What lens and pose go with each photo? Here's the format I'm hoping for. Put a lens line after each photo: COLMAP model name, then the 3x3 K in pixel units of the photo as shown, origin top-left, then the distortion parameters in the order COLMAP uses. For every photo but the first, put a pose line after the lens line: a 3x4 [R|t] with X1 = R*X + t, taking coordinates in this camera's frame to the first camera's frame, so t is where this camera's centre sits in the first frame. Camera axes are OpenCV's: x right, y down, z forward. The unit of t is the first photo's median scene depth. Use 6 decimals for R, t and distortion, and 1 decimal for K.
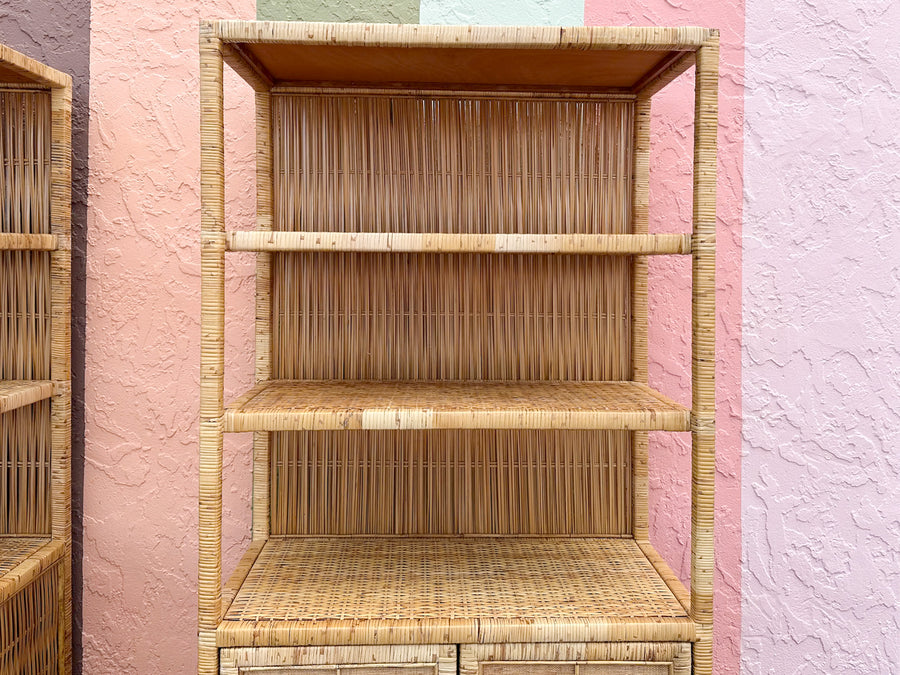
lens RADIAL K [[790.3, 0, 456.7], [0, 790.3, 269.0], [0, 0, 1]] dist [0.126910, -0.262185]
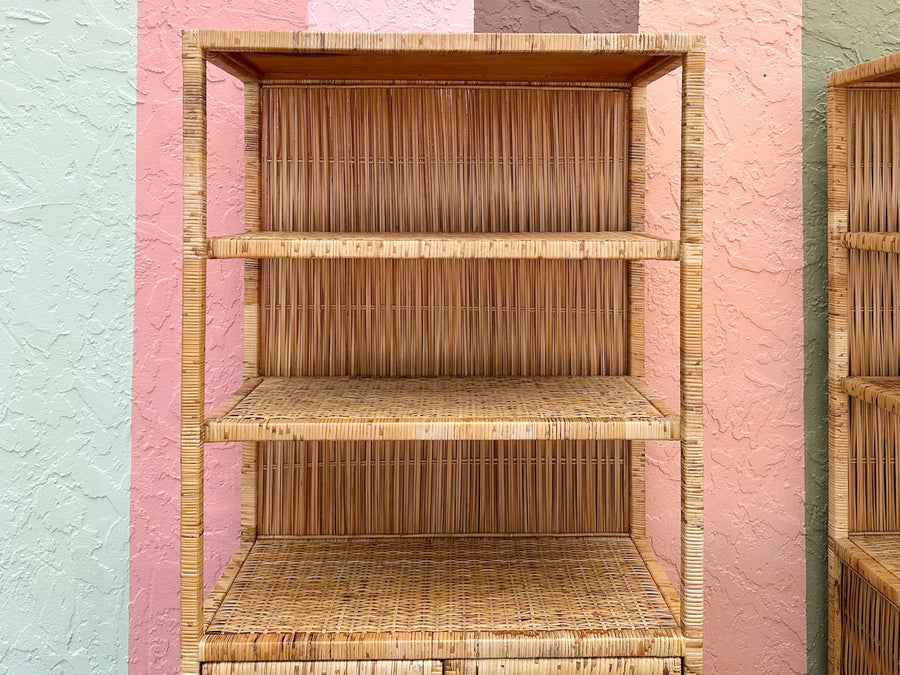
lens RADIAL K [[838.0, 0, 449.4], [0, 838.0, 201.2], [0, 0, 1]] dist [0.111679, -0.186513]
pose [[0.999937, -0.004359, 0.010373, -0.737115], [0.004506, 0.999889, -0.014196, -0.065999], [-0.010310, 0.014241, 0.999845, -0.056653]]
